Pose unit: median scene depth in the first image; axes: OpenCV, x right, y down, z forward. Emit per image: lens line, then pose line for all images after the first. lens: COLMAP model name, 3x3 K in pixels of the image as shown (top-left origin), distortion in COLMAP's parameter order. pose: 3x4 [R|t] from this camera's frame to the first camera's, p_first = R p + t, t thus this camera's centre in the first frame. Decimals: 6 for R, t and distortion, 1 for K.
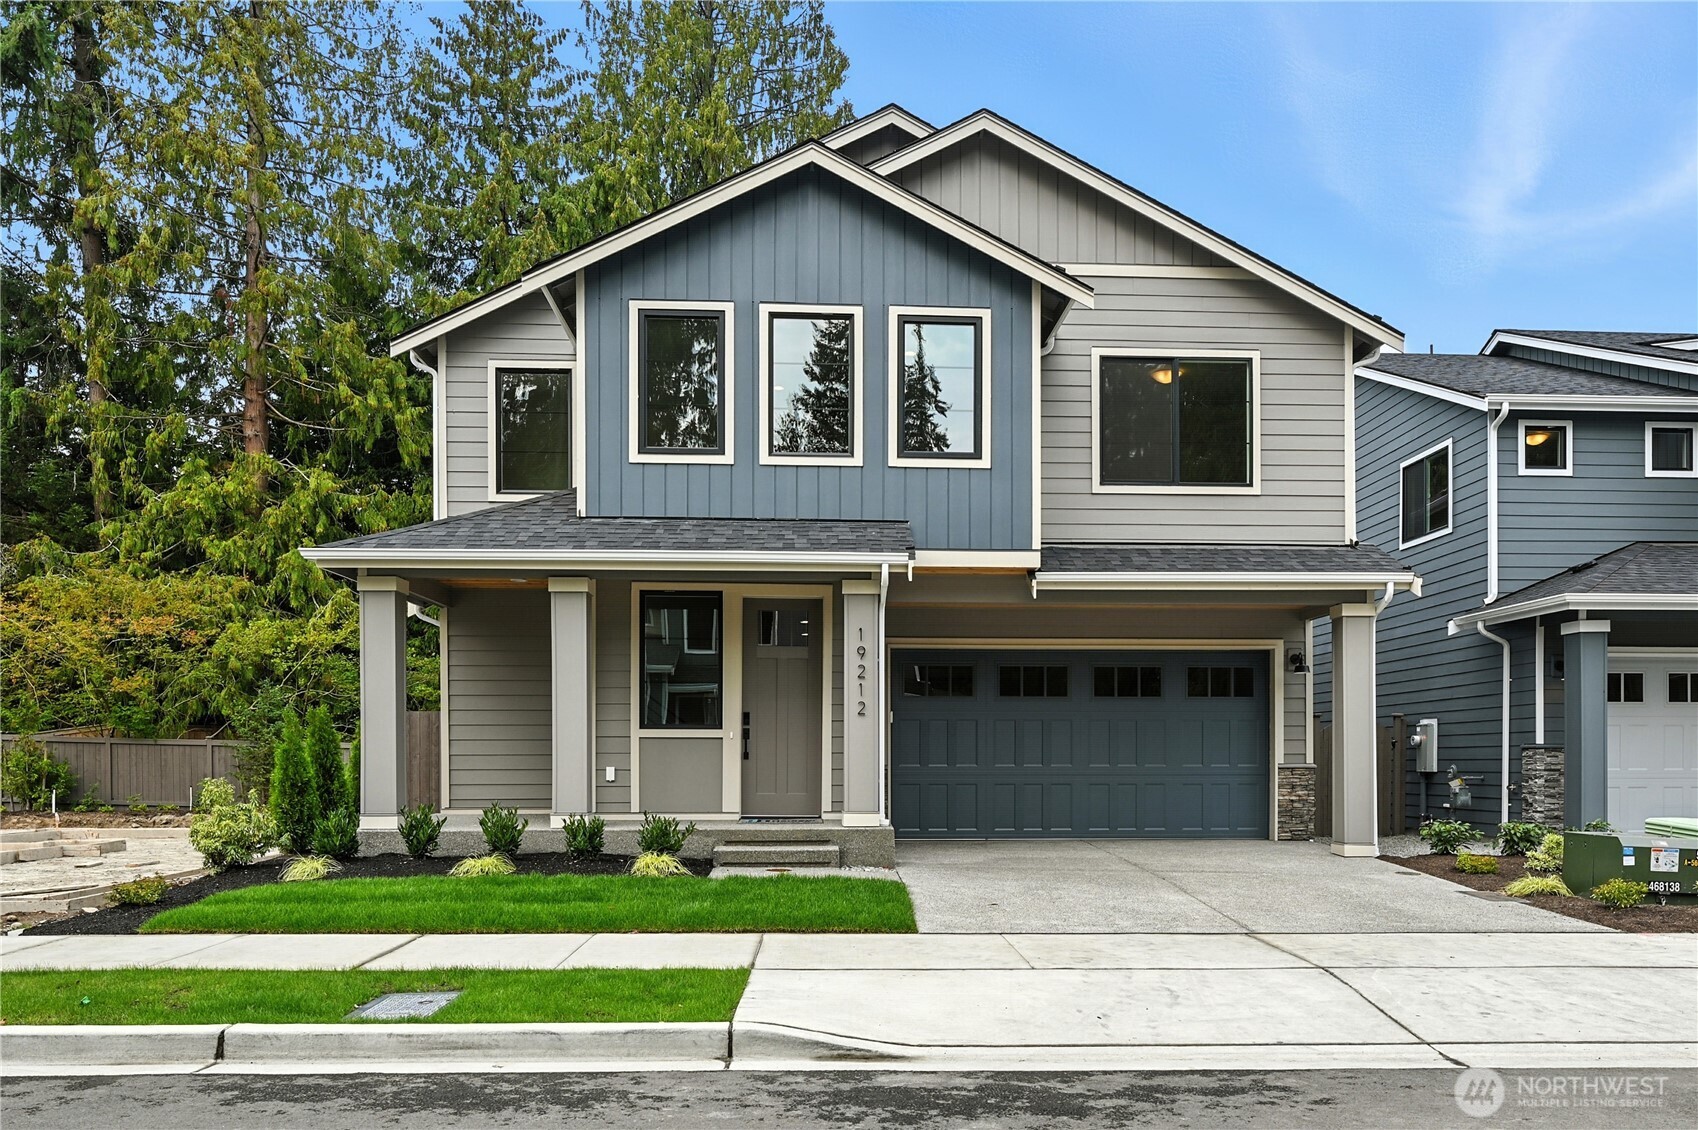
lens RADIAL K [[1214.1, 0, 849.0], [0, 1214.1, 565.0], [0, 0, 1]] dist [0.000225, -0.002942]
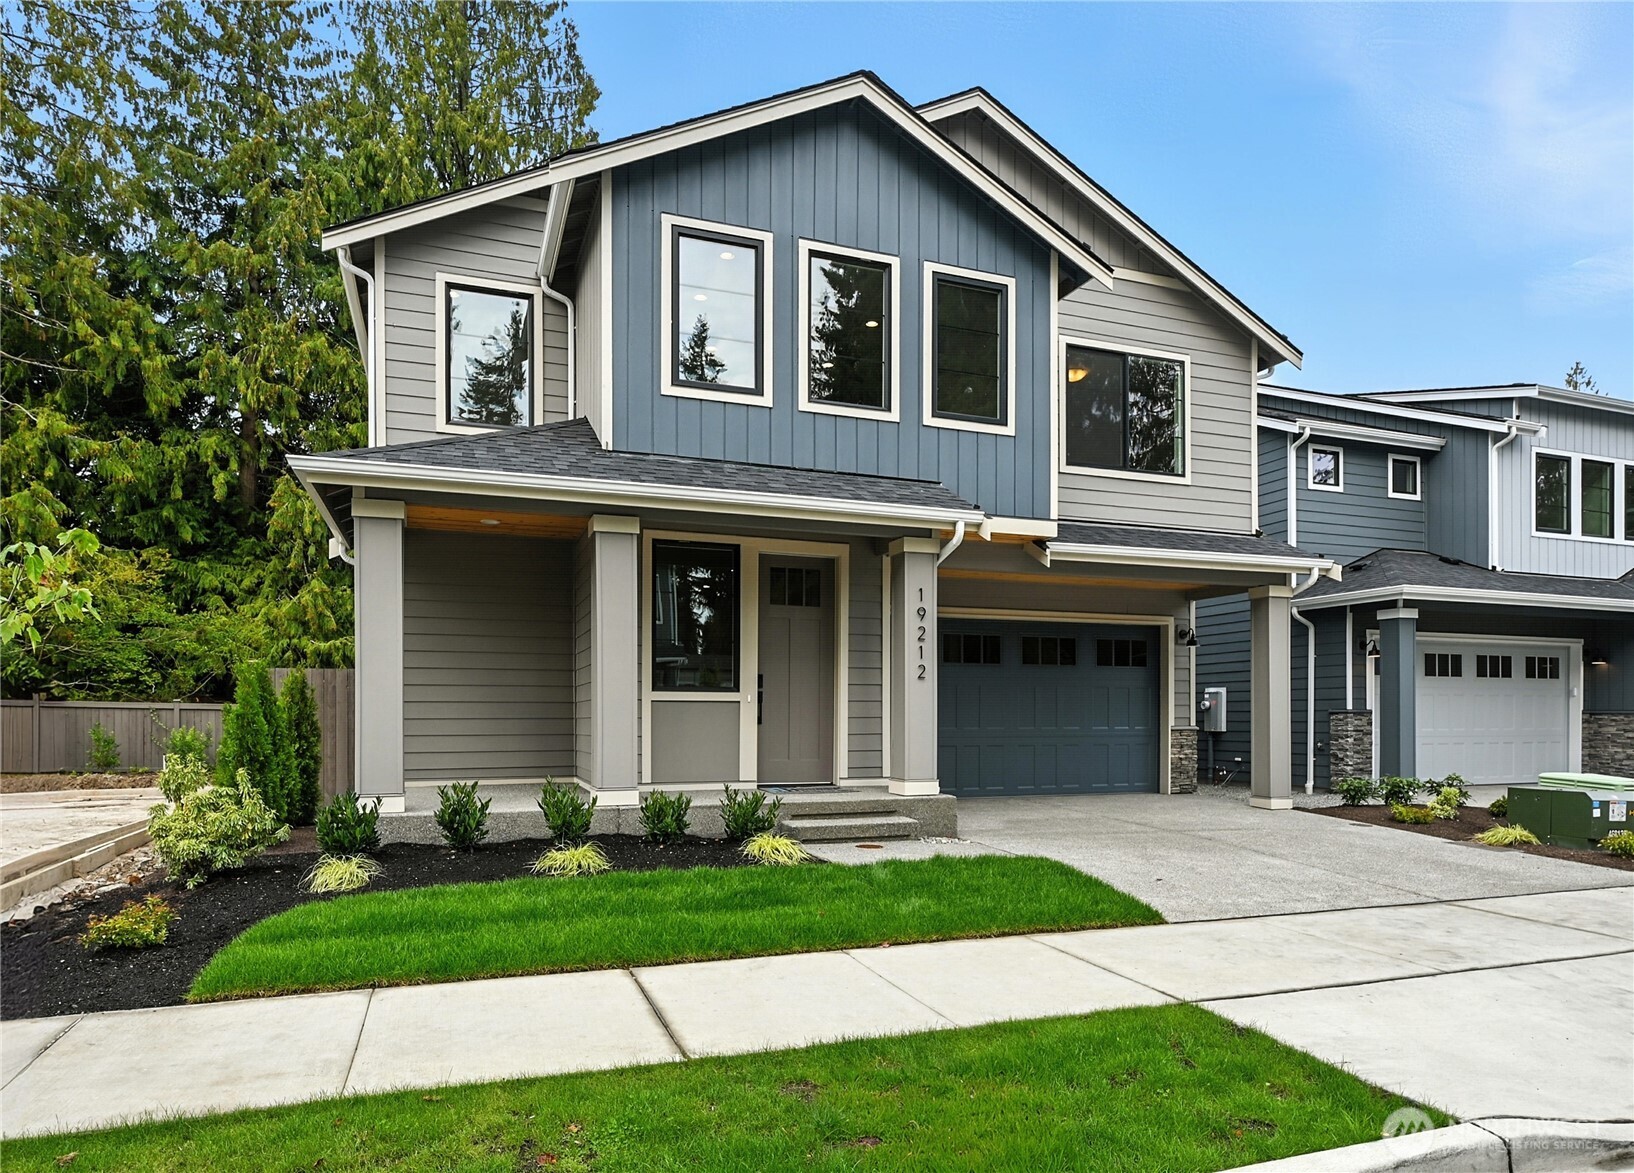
lens RADIAL K [[990.1, 0, 817.0], [0, 990.1, 586.5], [0, 0, 1]] dist [0.001102, -0.002021]
pose [[0.952605, 0.040236, 0.301537, -0.252326], [-0.048930, 0.998574, 0.021332, 0.031649], [-0.300249, -0.035075, 0.953216, 0.234754]]
